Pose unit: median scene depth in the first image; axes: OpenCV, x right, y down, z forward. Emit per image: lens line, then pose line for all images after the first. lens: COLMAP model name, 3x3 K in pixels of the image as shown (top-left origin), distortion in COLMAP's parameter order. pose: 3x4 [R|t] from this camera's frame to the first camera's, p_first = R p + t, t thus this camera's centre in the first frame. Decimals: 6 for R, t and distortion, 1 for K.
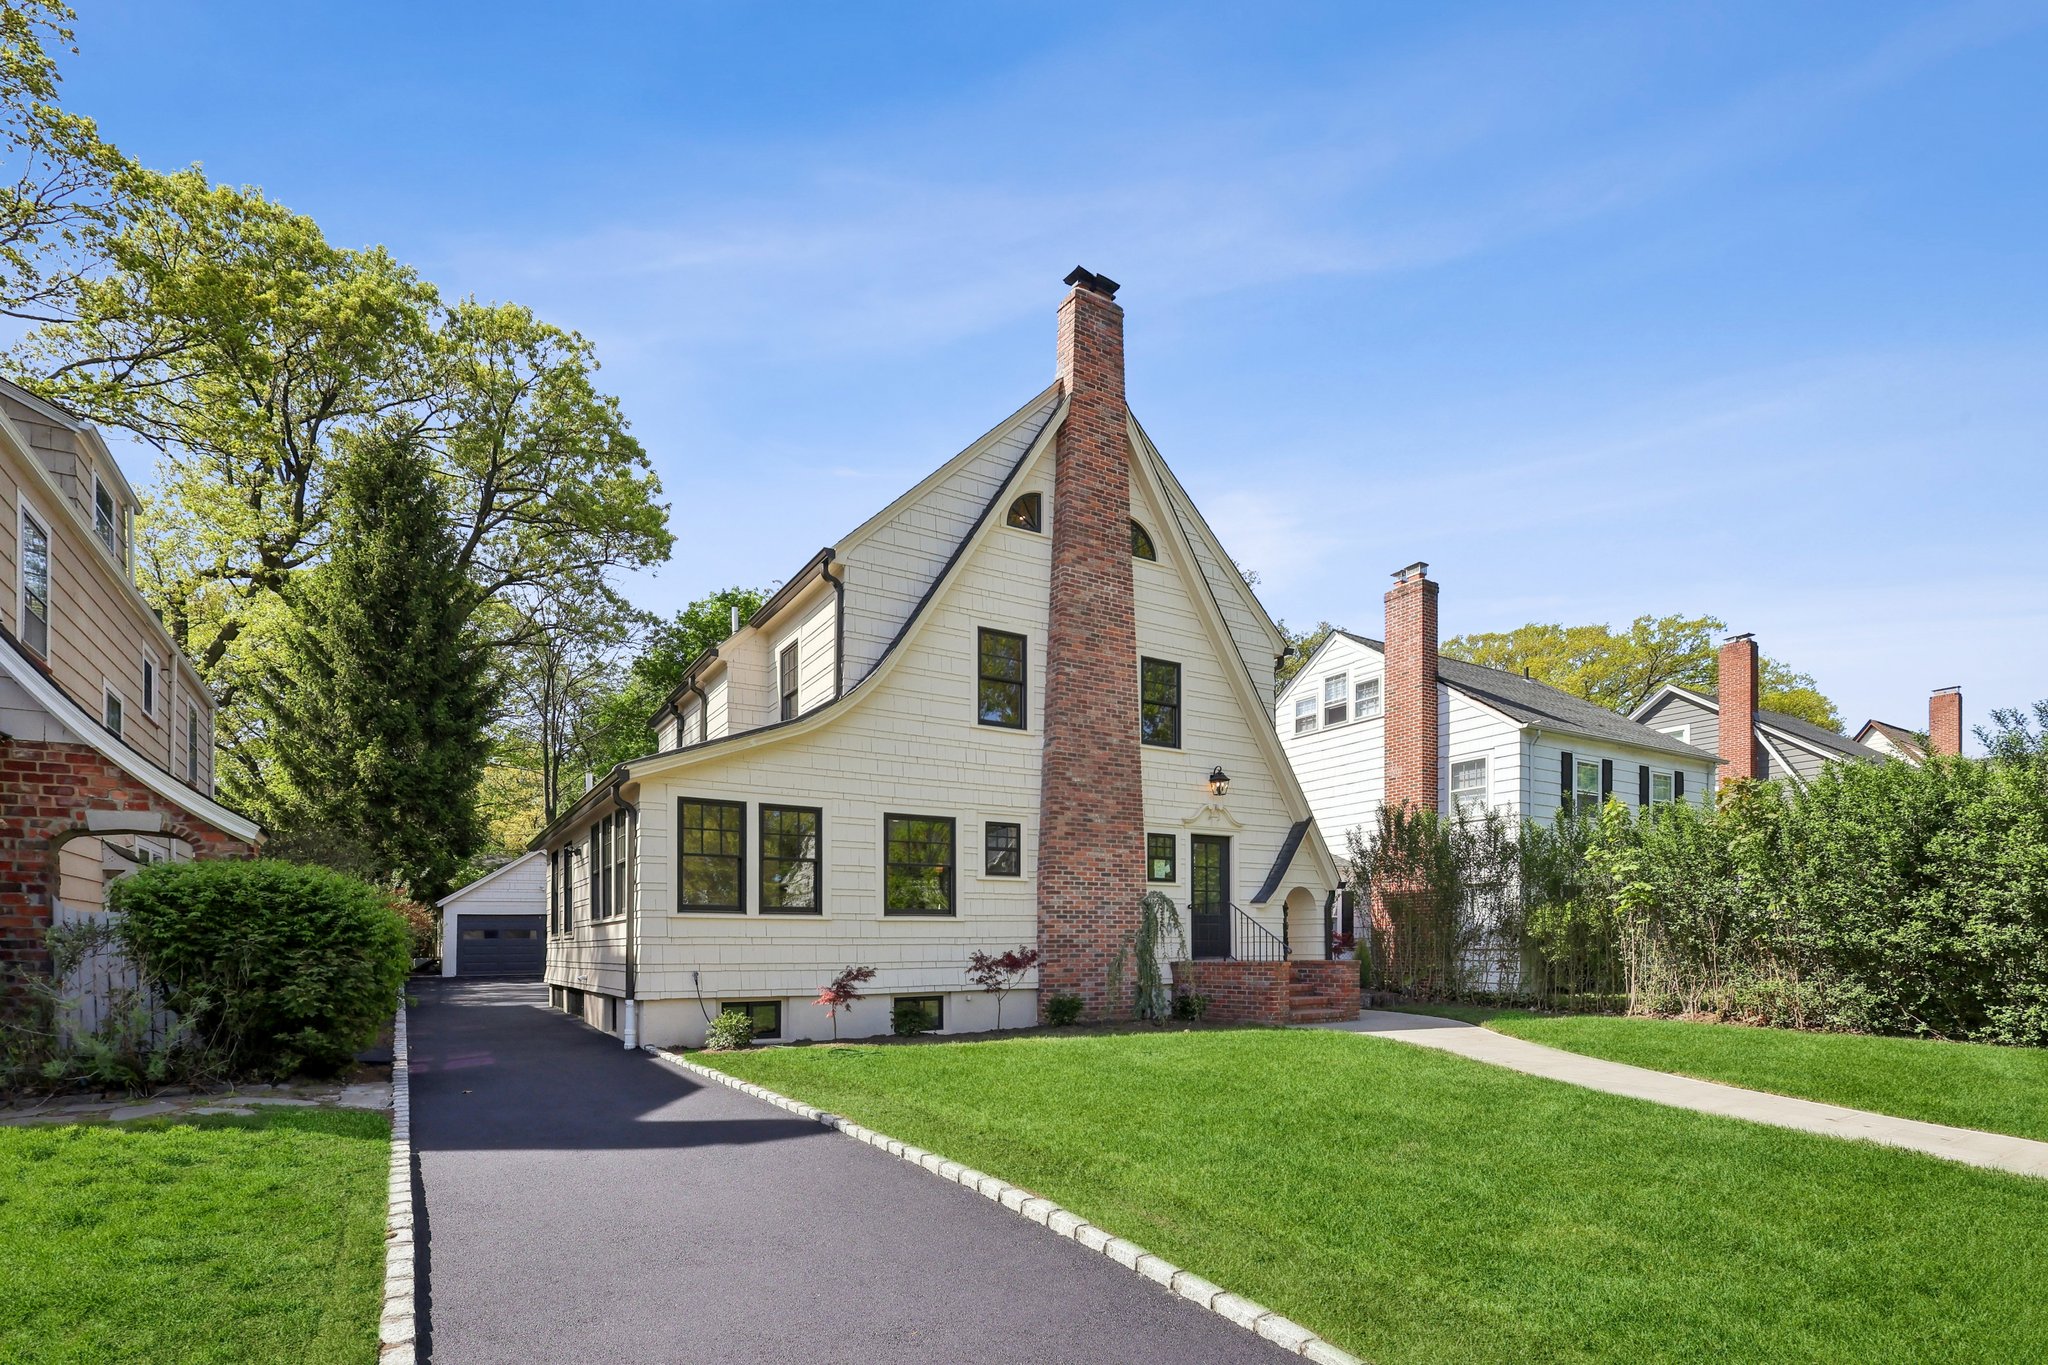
lens RADIAL K [[951.1, 0, 1024.0], [0, 951.1, 682.5], [0, 0, 1]] dist [0.000143, 0.000265]
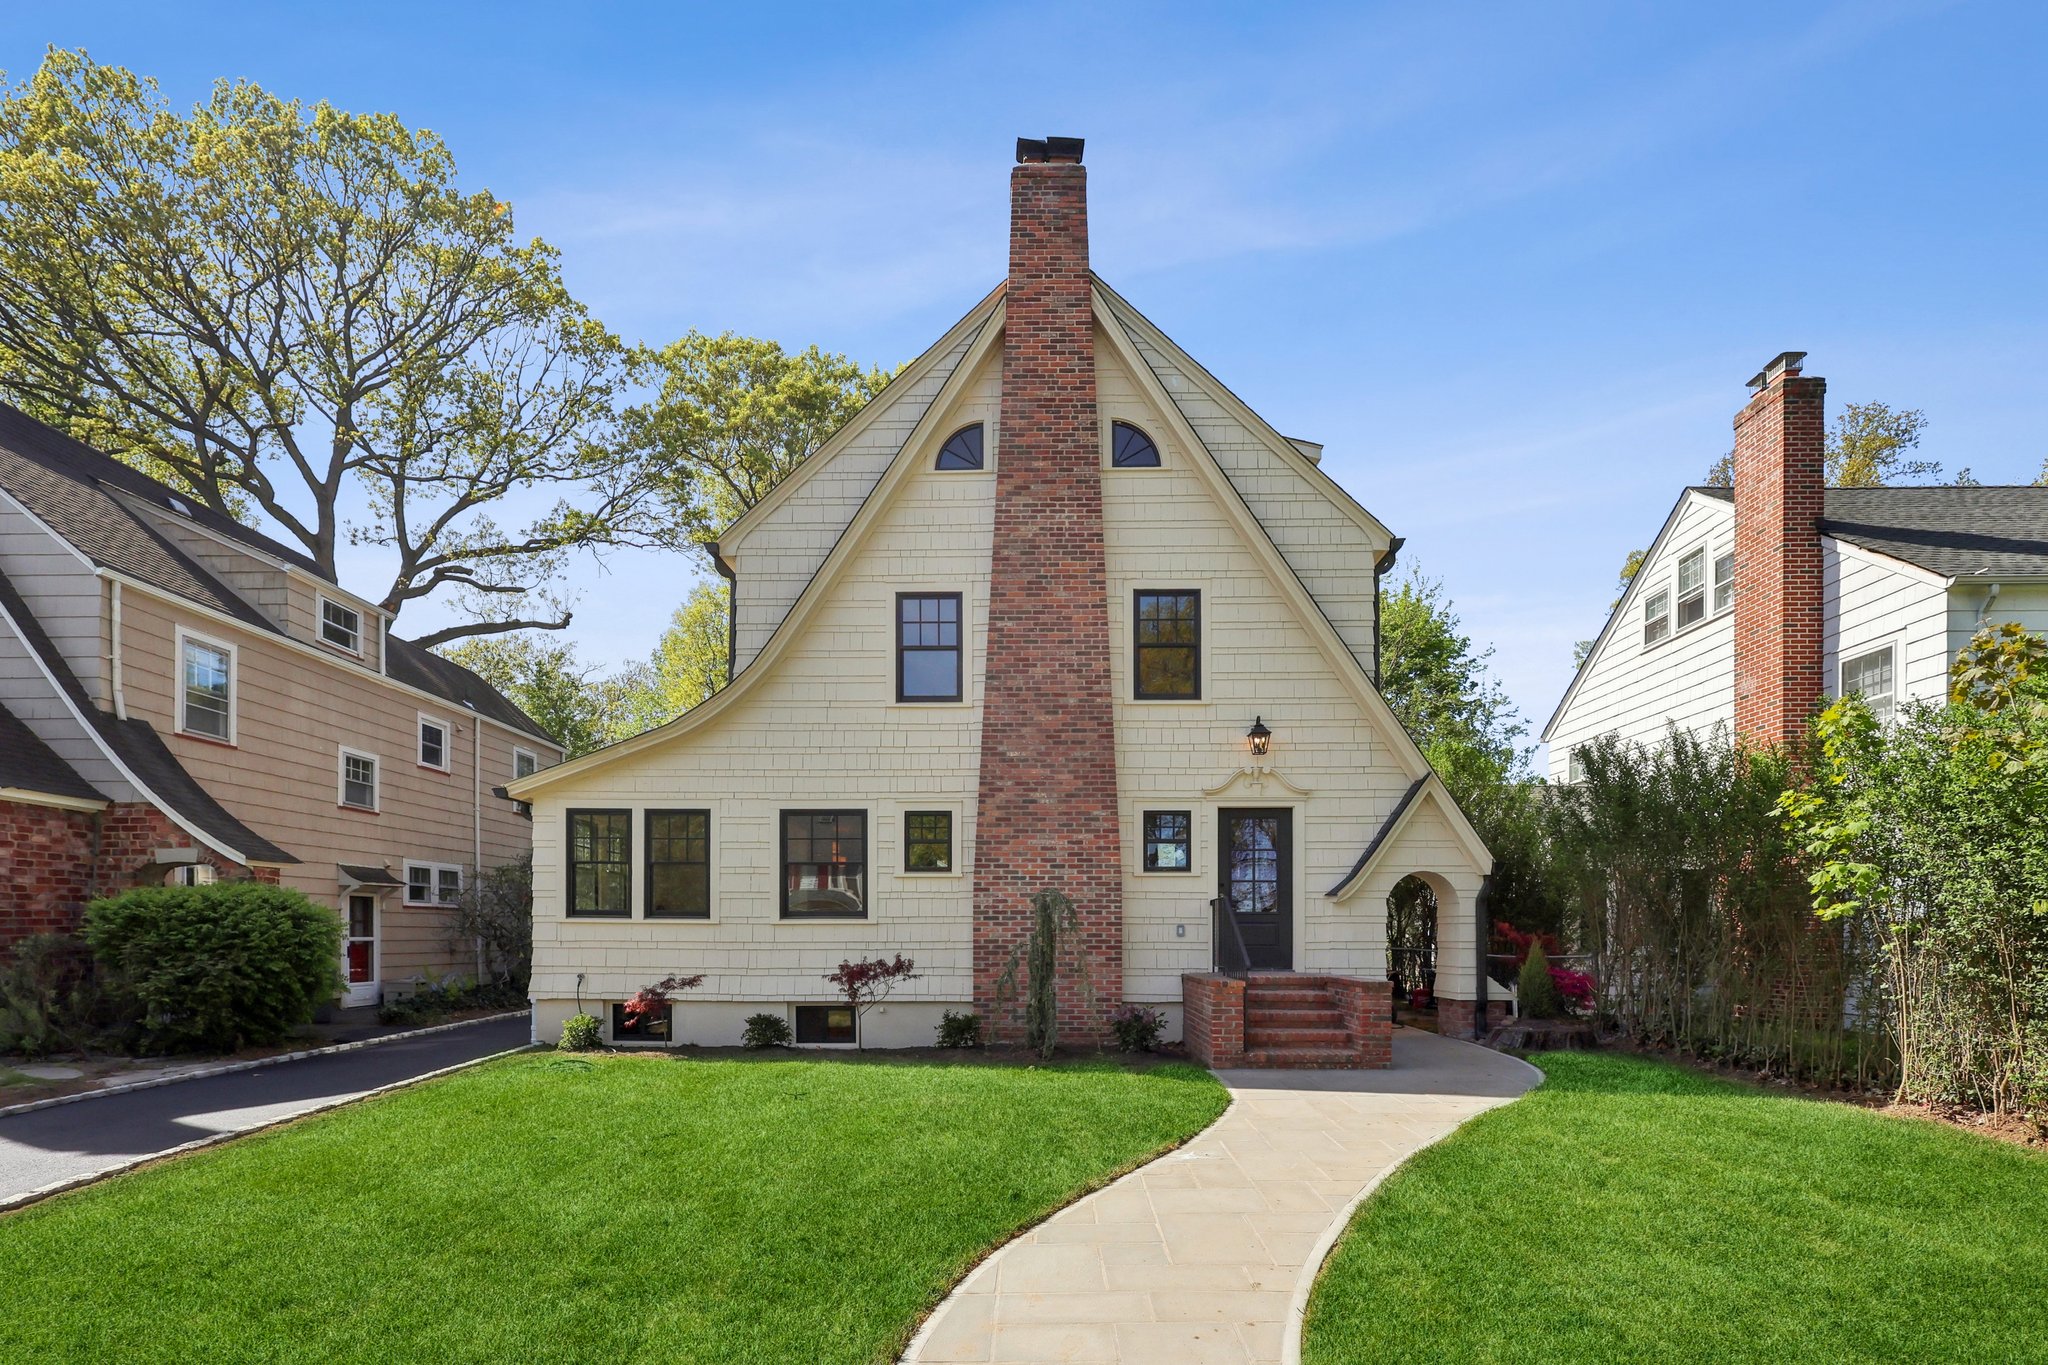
lens RADIAL K [[975.7, 0, 1024.7], [0, 975.7, 691.4], [0, 0, 1]] dist [-0.010180, 0.012389]
pose [[0.841639, -0.121508, -0.526193, 0.494668], [0.137982, 0.990402, -0.008001, 0.053329], [0.522115, -0.065871, 0.850327, 0.269416]]
